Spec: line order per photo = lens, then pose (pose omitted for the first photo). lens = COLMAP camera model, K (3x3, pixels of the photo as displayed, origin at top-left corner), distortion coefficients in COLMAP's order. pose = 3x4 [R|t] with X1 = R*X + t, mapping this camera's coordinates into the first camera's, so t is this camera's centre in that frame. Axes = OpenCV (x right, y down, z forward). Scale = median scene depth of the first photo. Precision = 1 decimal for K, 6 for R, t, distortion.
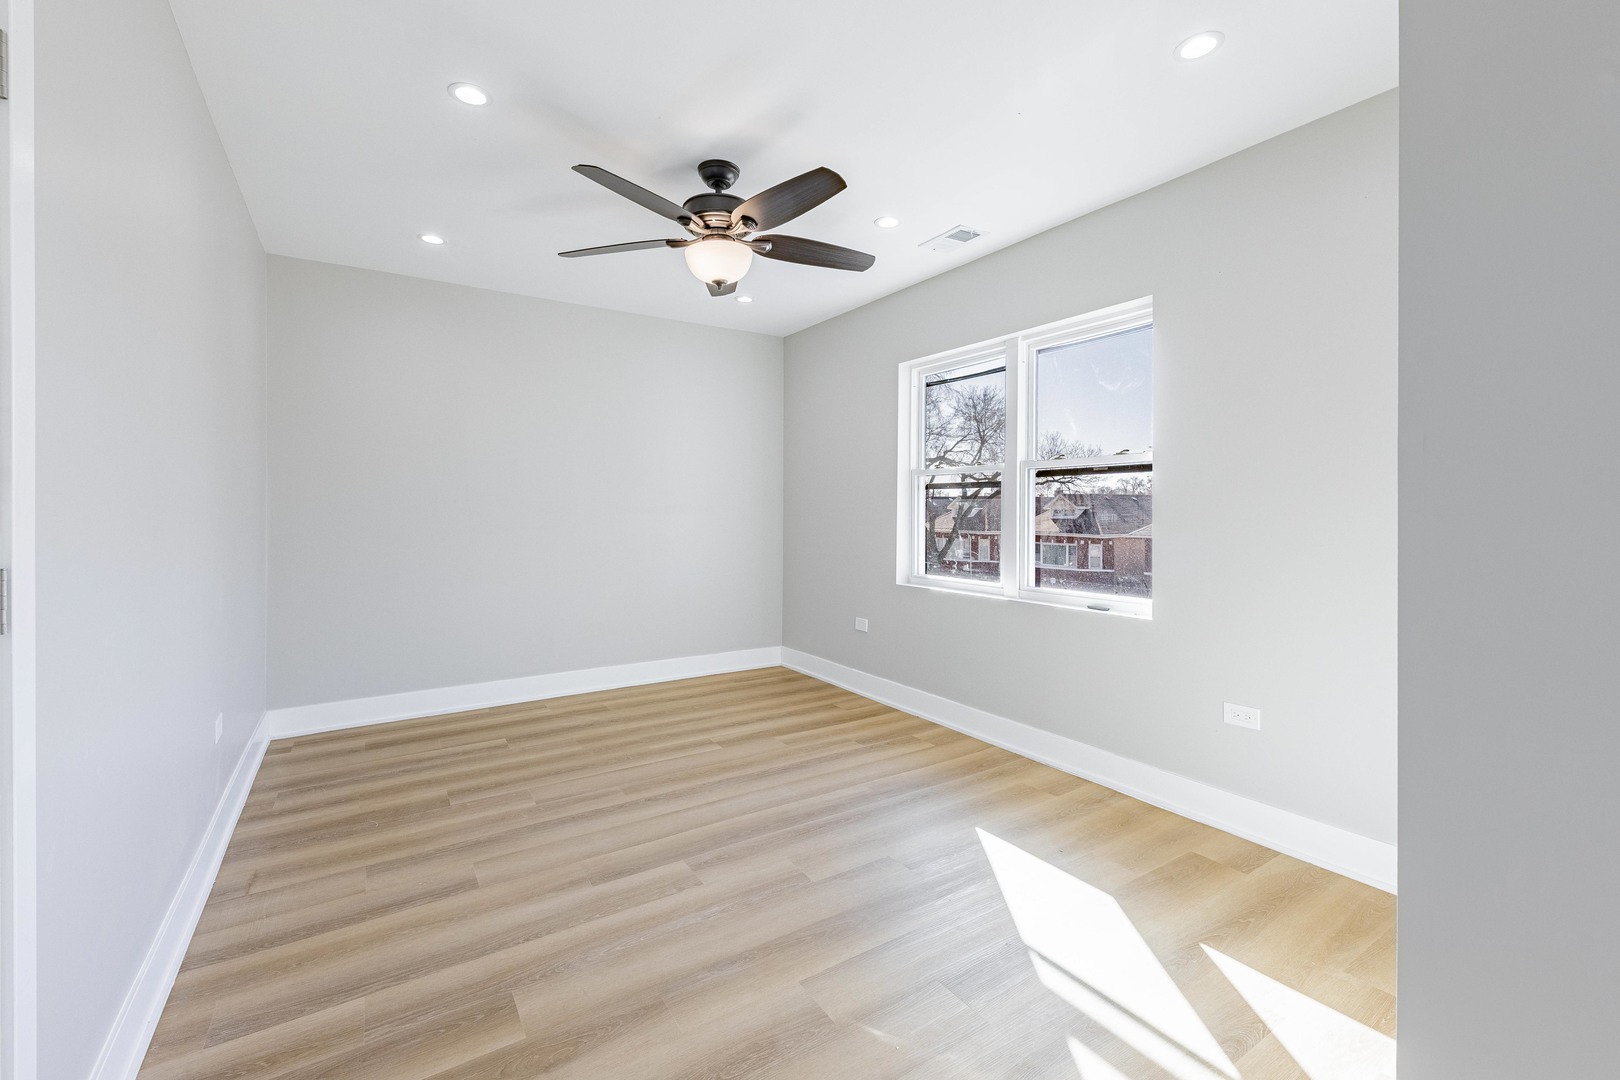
lens RADIAL K [[677.6, 0, 809.5], [0, 677.6, 520.1], [0, 0, 1]] dist [0.003380, 0.000520]
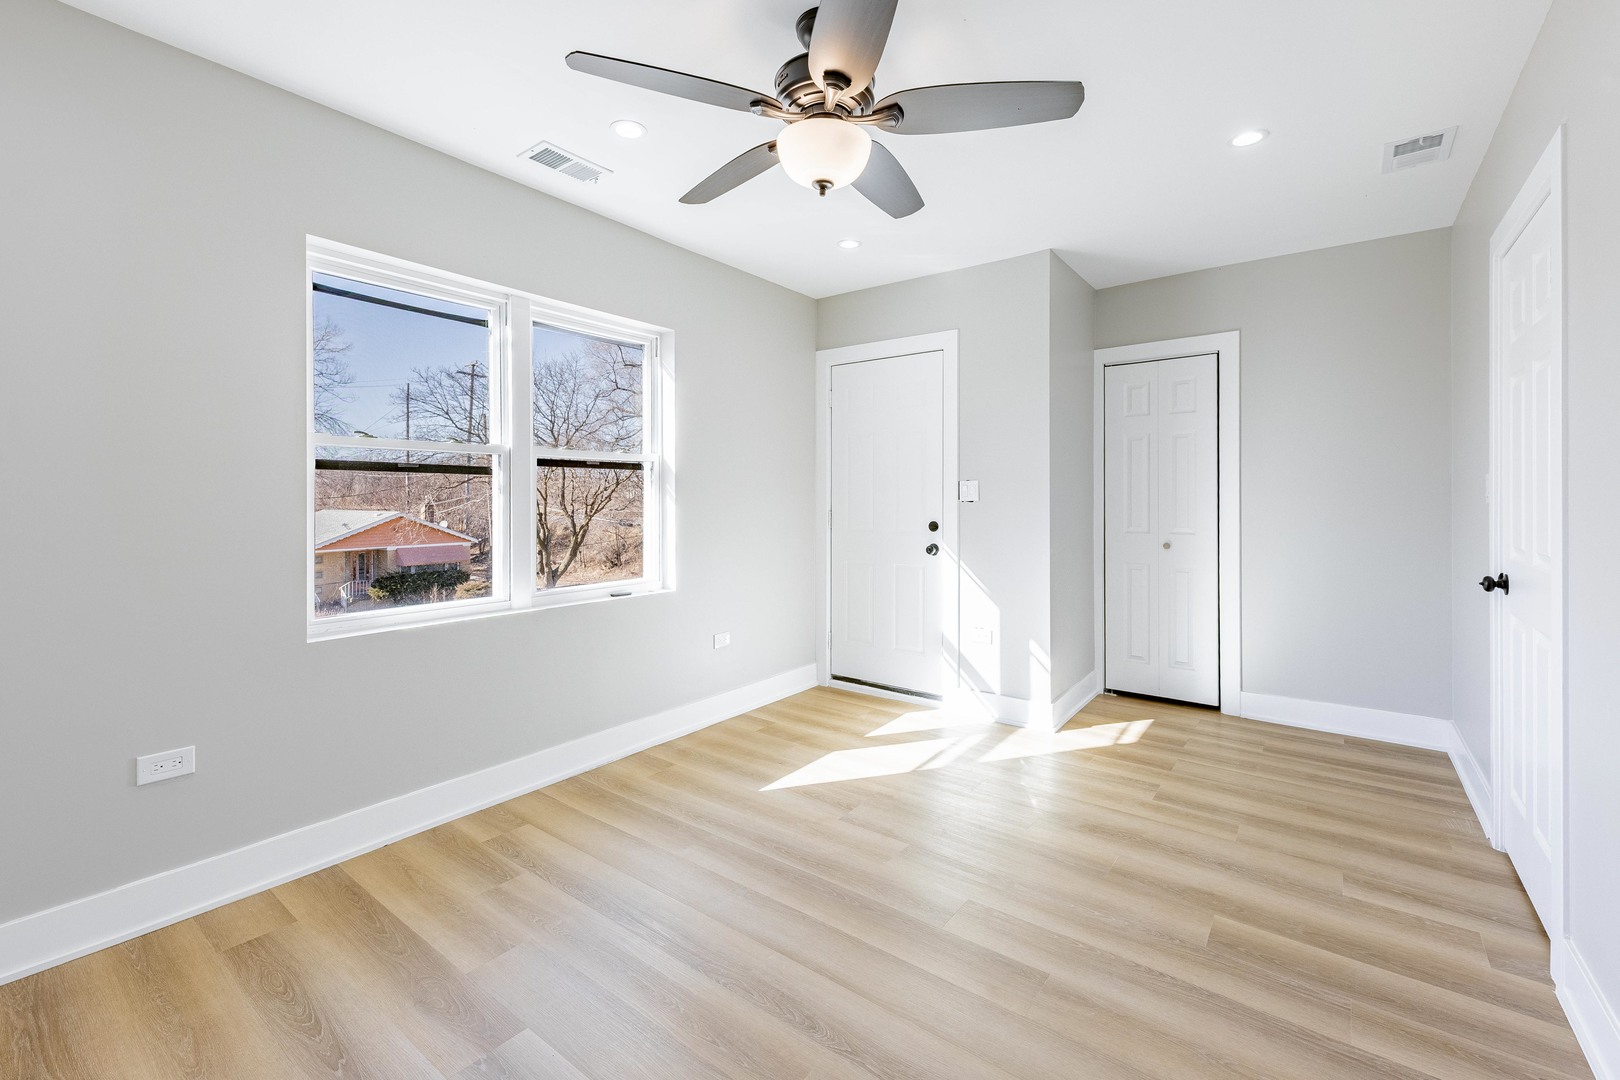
lens RADIAL K [[677.6, 0, 809.5], [0, 677.6, 520.1], [0, 0, 1]] dist [0.003380, 0.000520]
pose [[-0.326830, -0.028810, 0.944644, -0.780130], [0.015962, 0.999224, 0.035997, -0.025522], [-0.944948, 0.026843, -0.326117, 1.218204]]
